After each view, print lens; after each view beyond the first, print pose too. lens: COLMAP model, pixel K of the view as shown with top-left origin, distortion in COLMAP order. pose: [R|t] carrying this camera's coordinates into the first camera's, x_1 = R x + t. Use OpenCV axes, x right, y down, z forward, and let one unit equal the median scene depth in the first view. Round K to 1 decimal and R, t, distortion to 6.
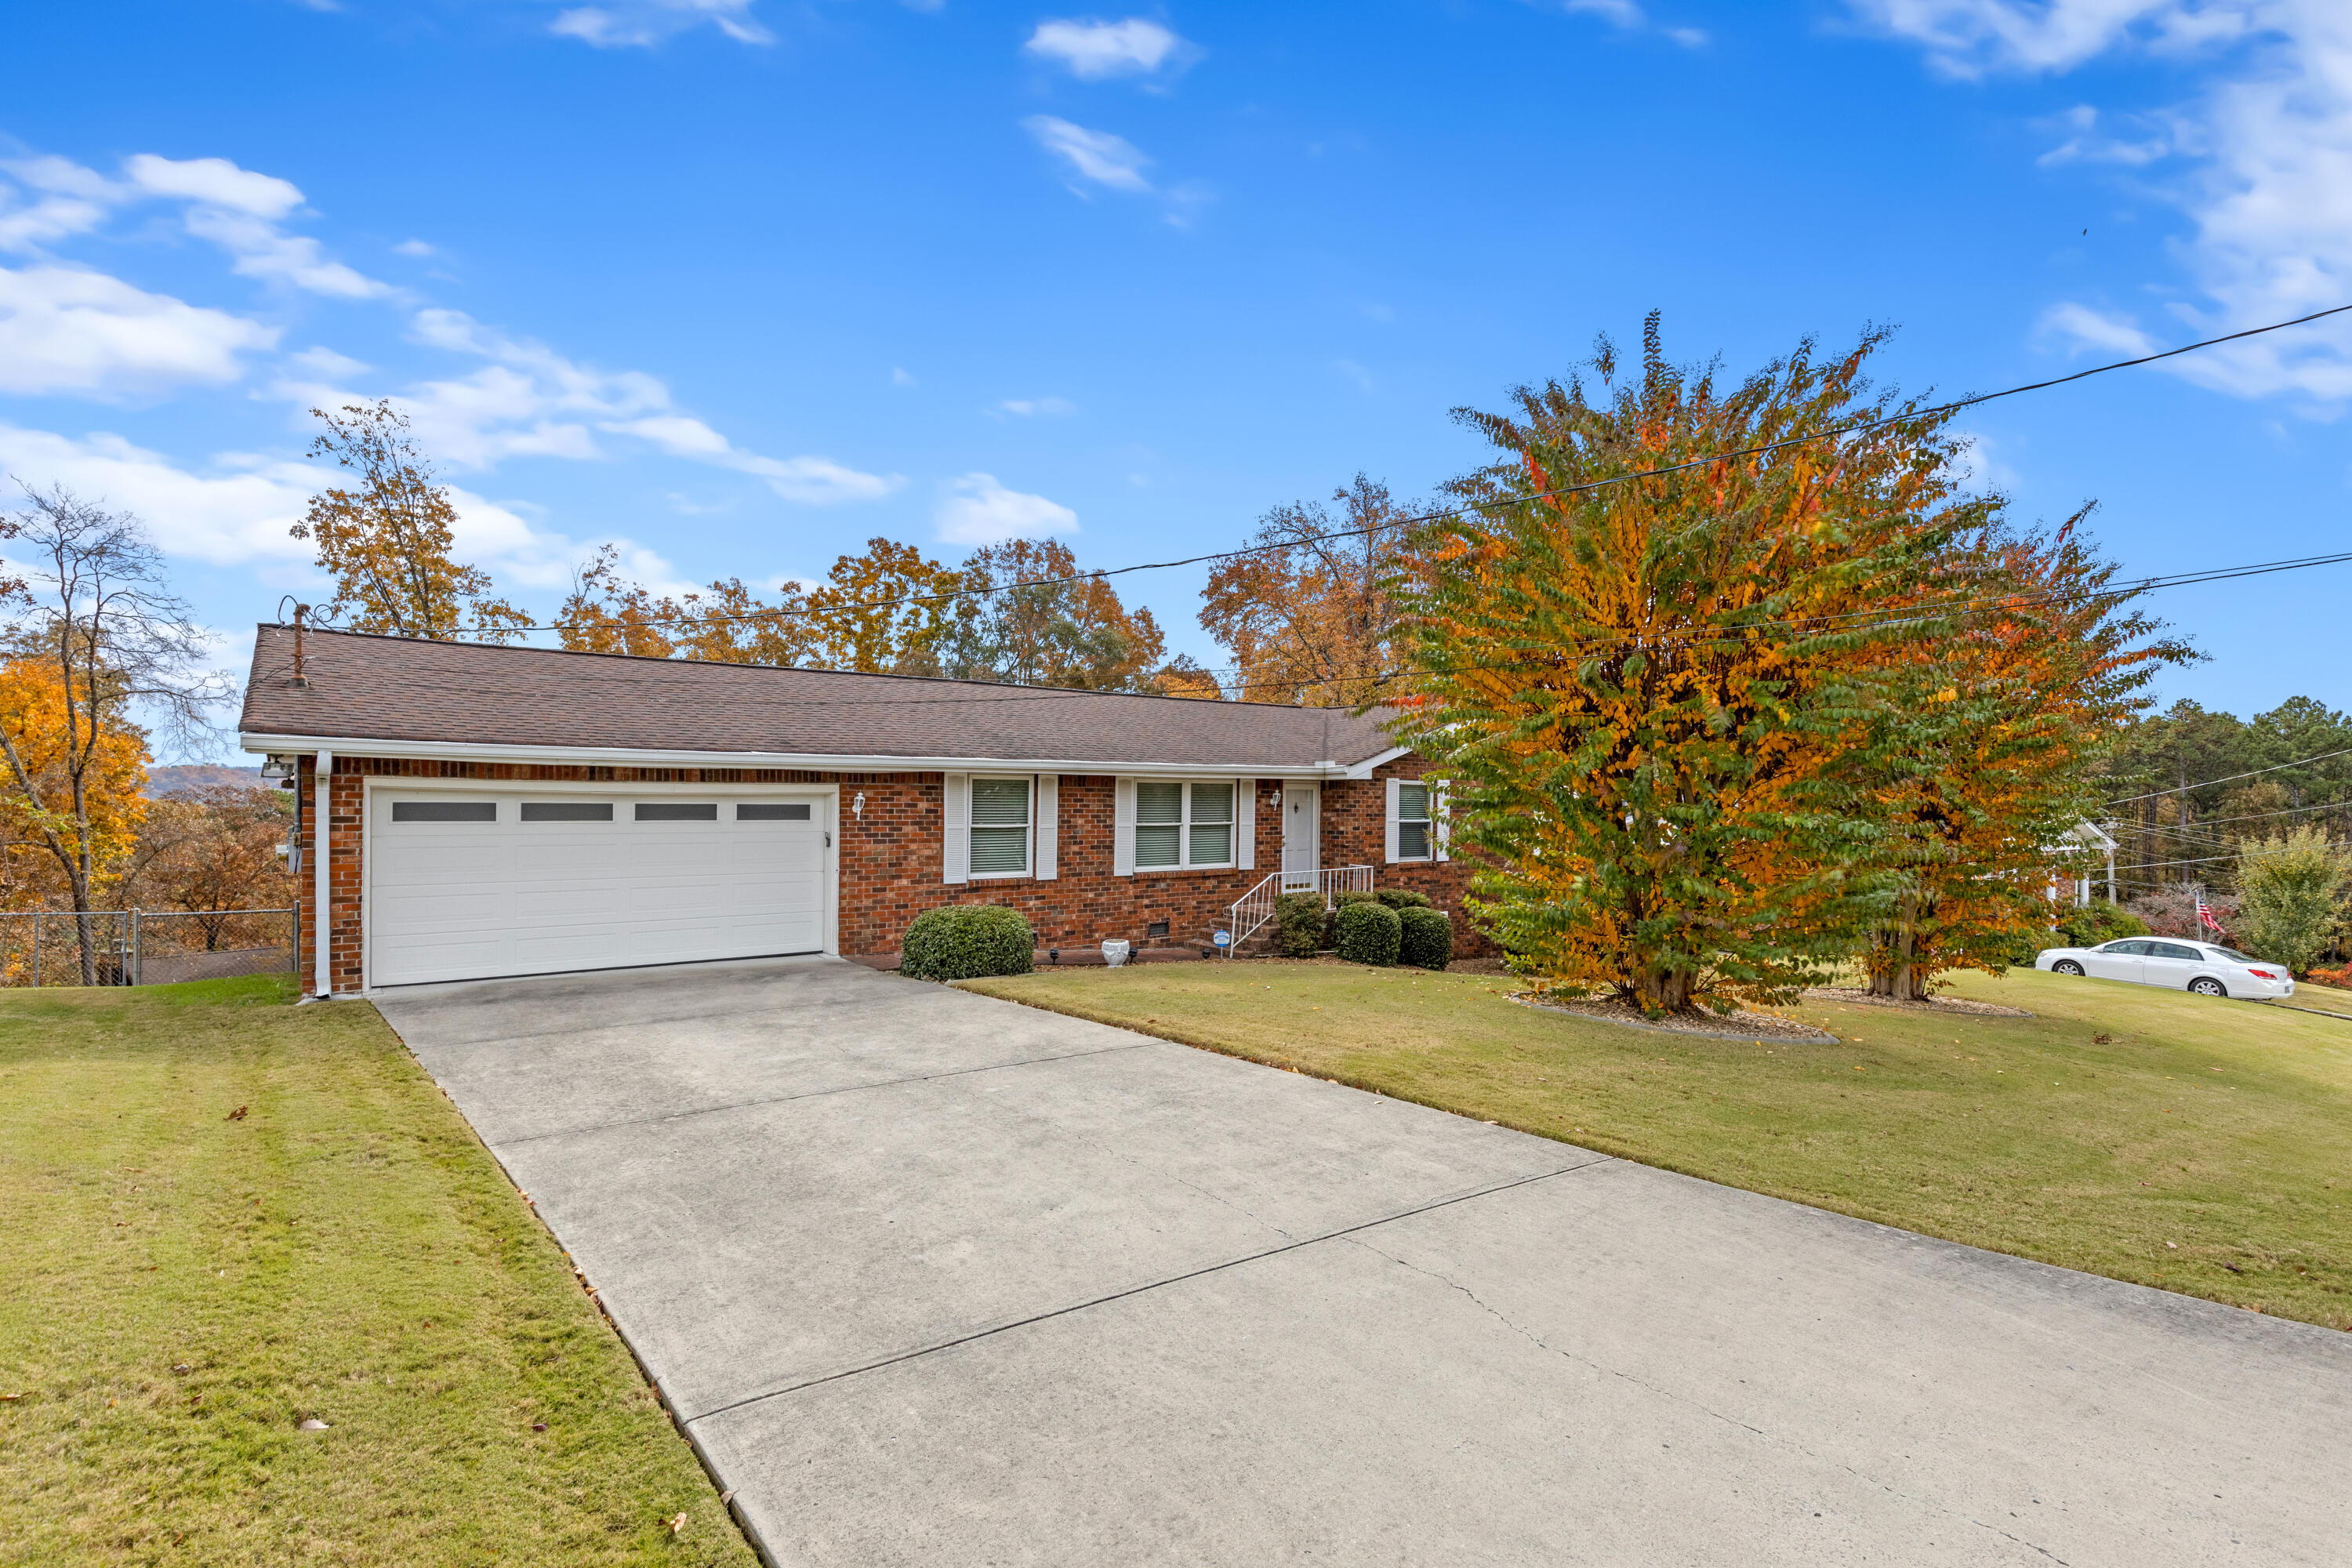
lens RADIAL K [[1064.1, 0, 1162.3], [0, 1064.1, 845.4], [0, 0, 1]] dist [0.001025, -0.000167]
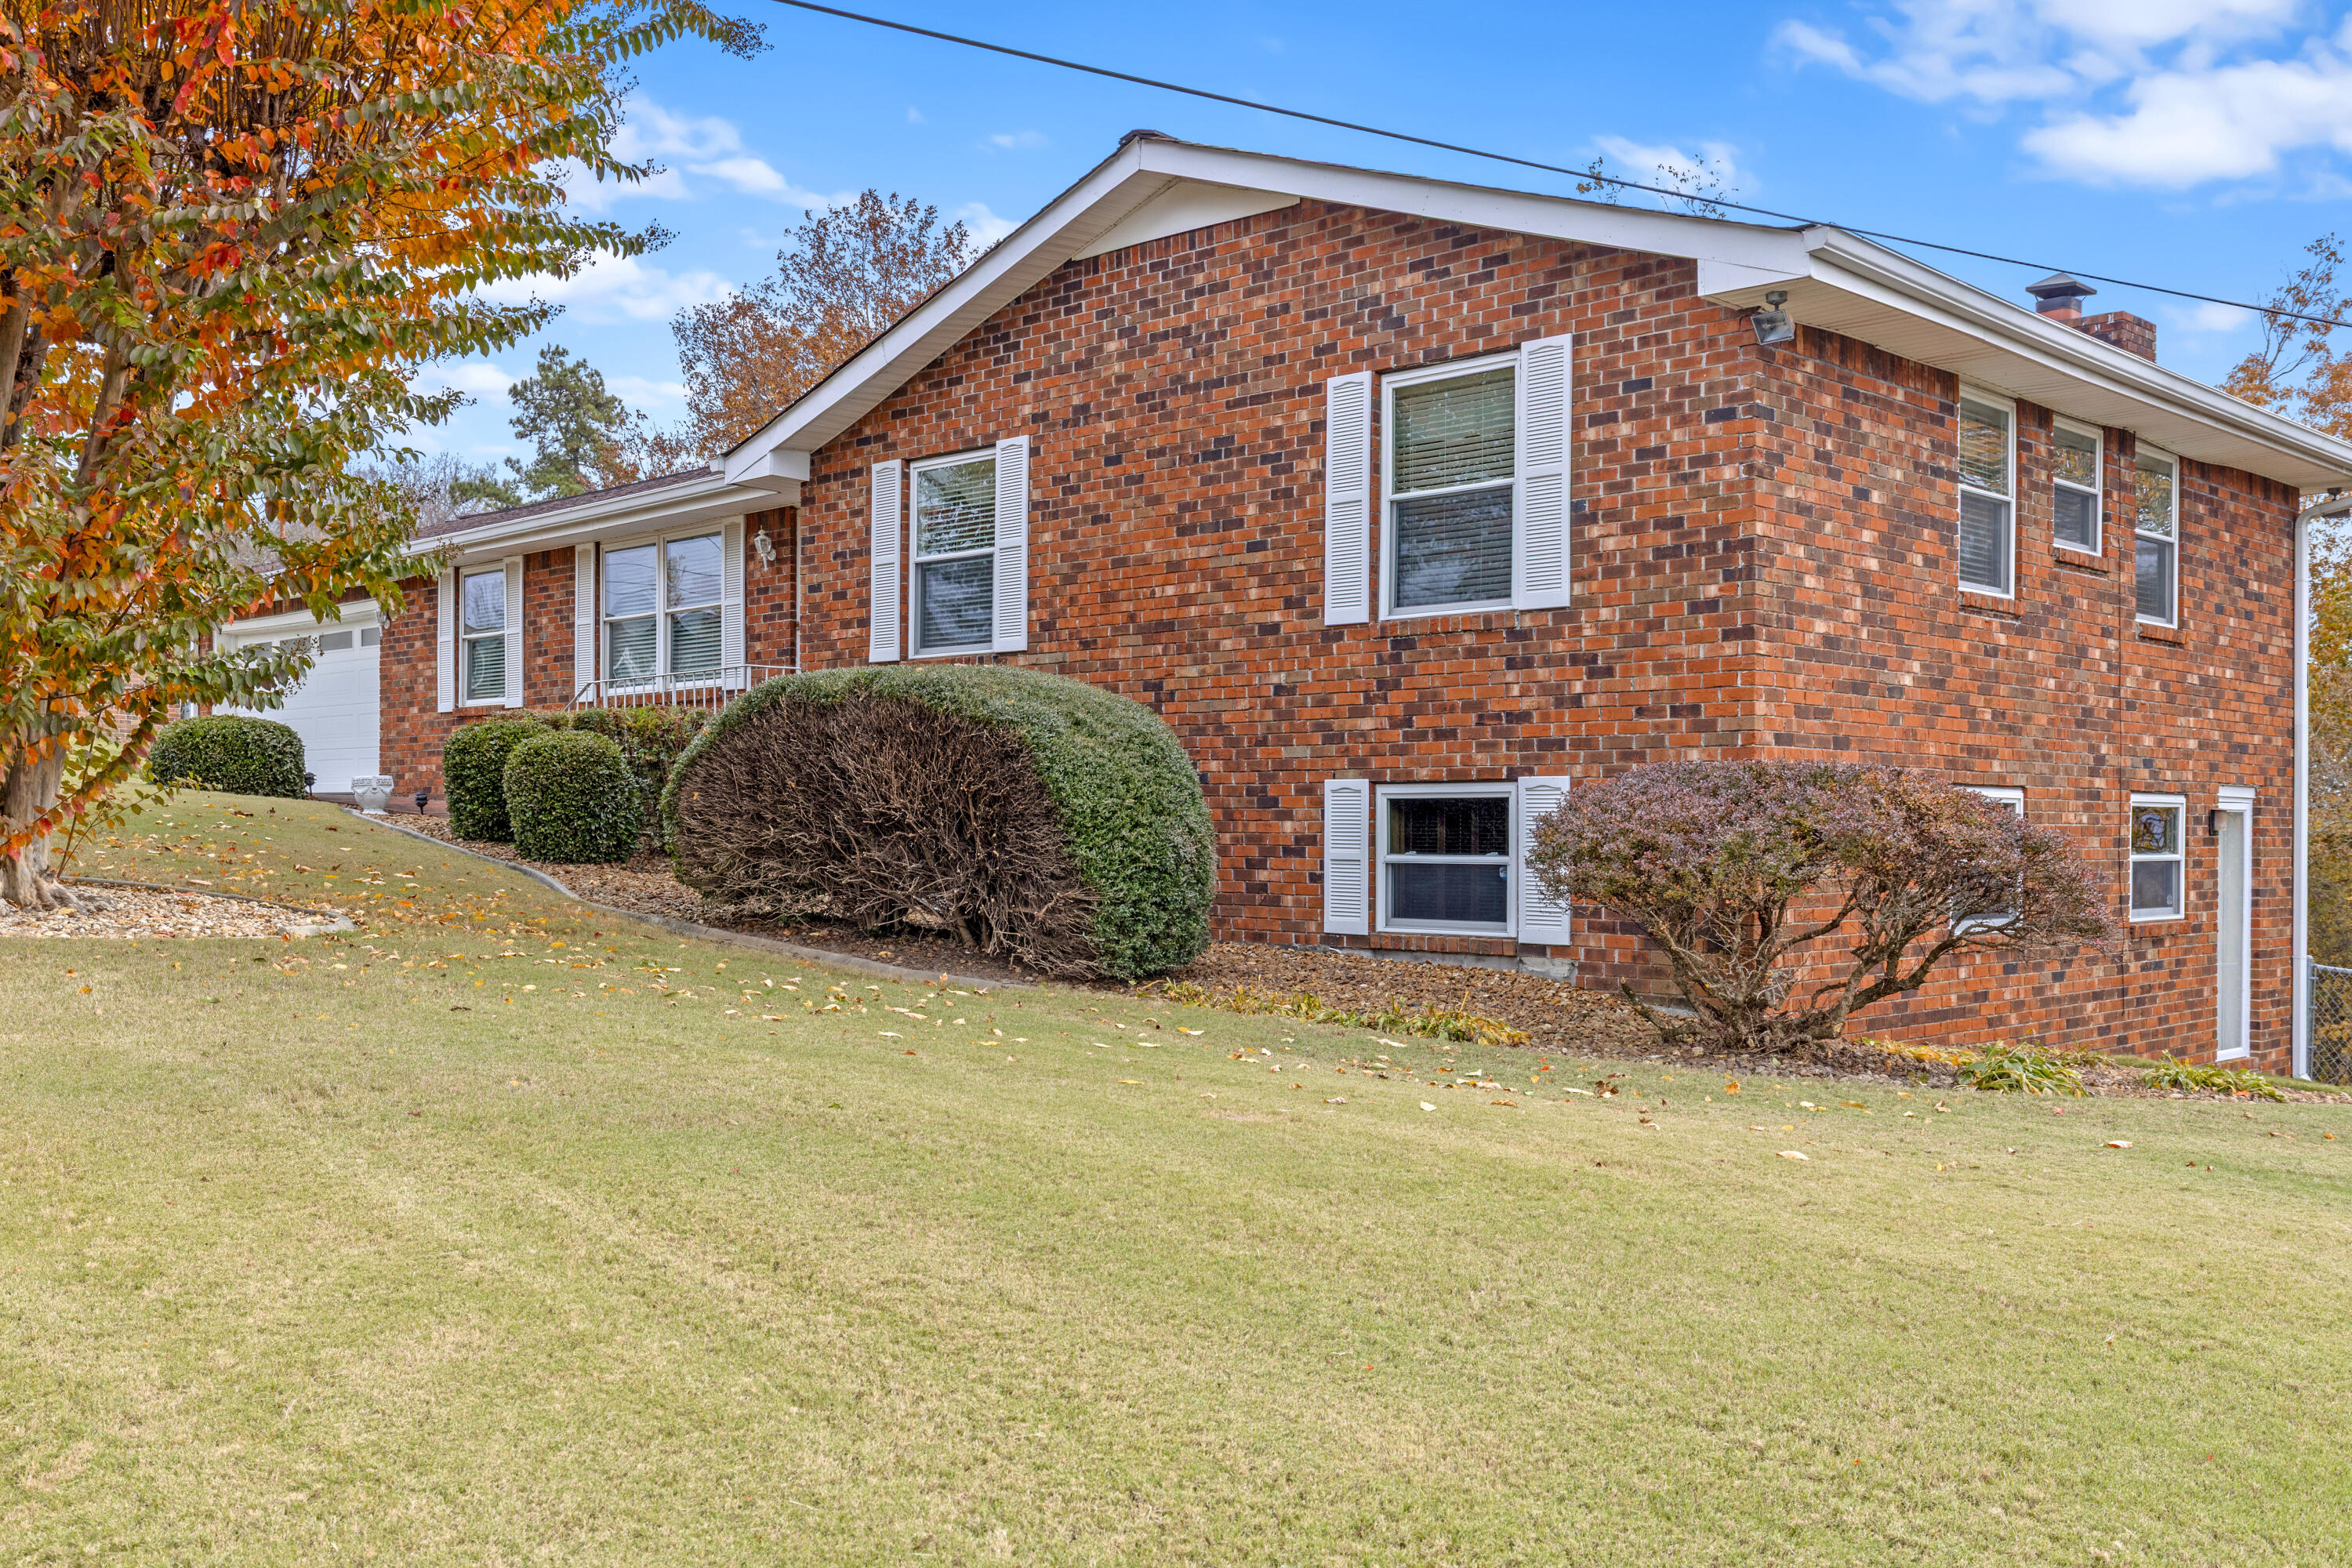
lens RADIAL K [[2106.2, 0, 1173.9], [0, 2106.2, 822.0], [0, 0, 1]] dist [-0.005378, 0.008297]
pose [[0.137126, -0.012903, -0.990470, 1.277343], [-0.049251, 0.998590, -0.019827, 0.109796], [0.989329, 0.051500, 0.136297, 1.205966]]
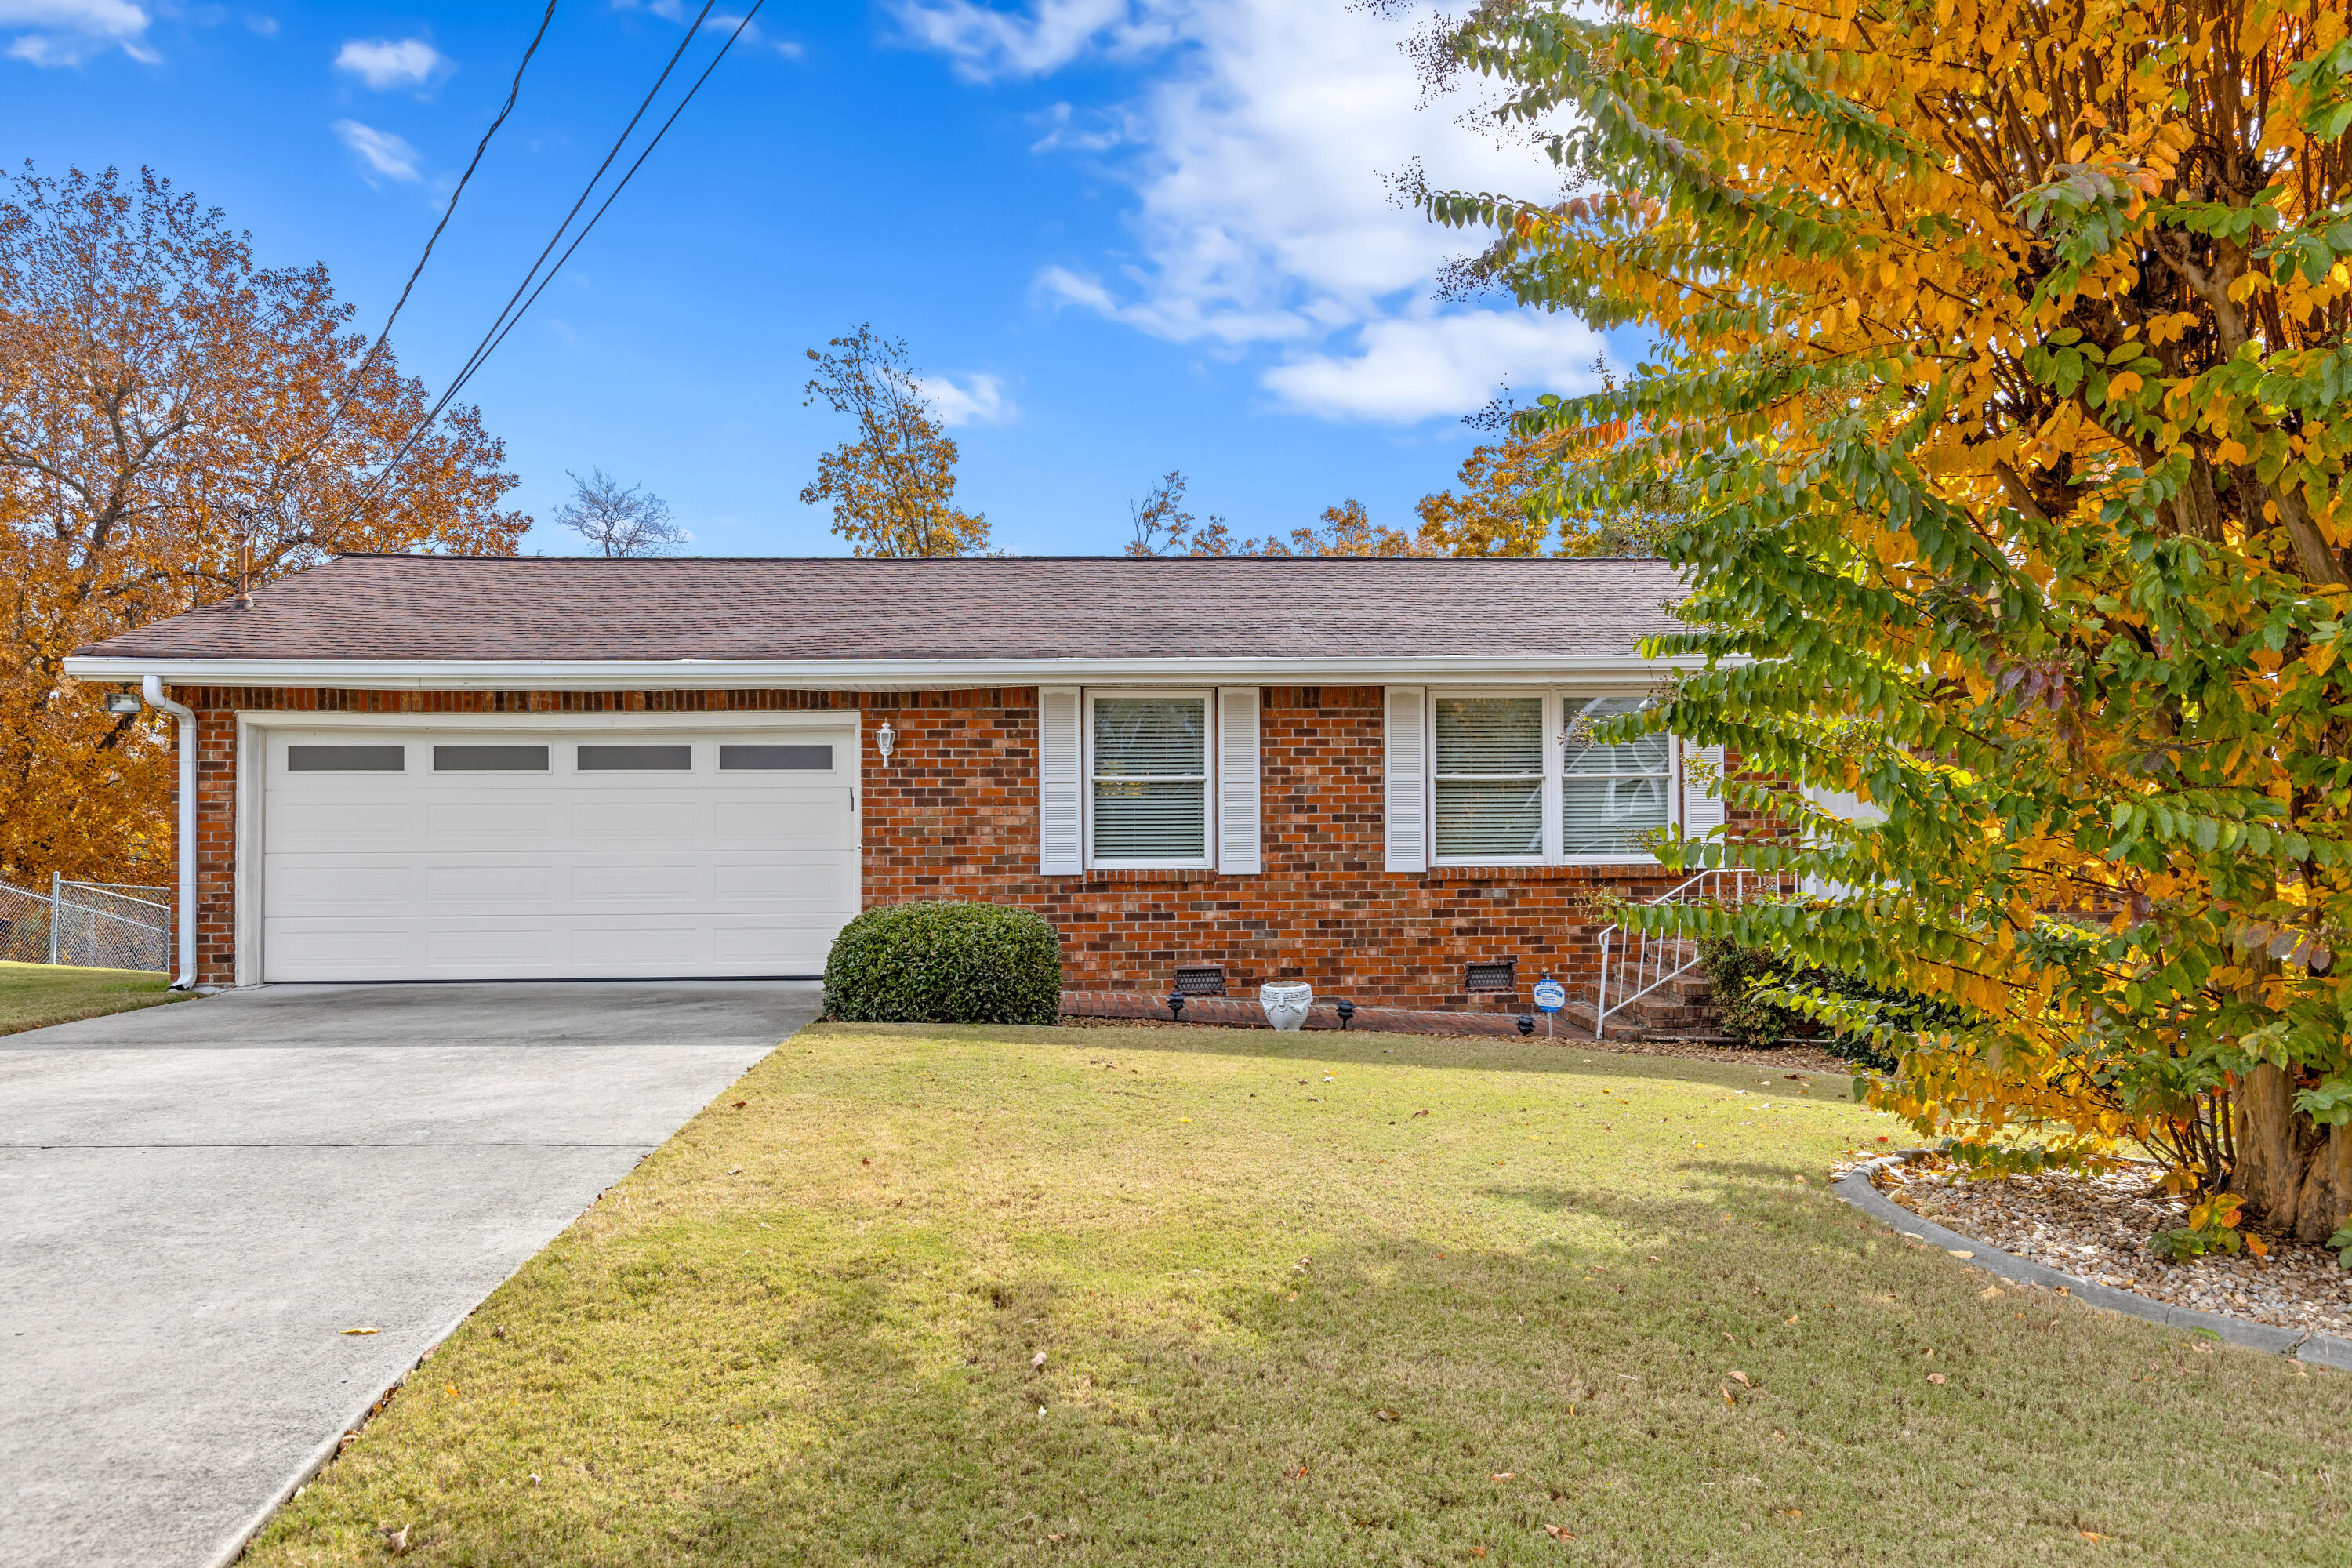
lens RADIAL K [[1506.2, 0, 1176.0], [0, 1506.2, 802.8], [0, 0, 1]] dist [-0.006109, -0.000025]
pose [[0.831693, -0.016751, -0.554983, 0.296535], [-0.011410, 0.998818, -0.047247, 0.031671], [0.555118, 0.045627, 0.830519, 0.307985]]
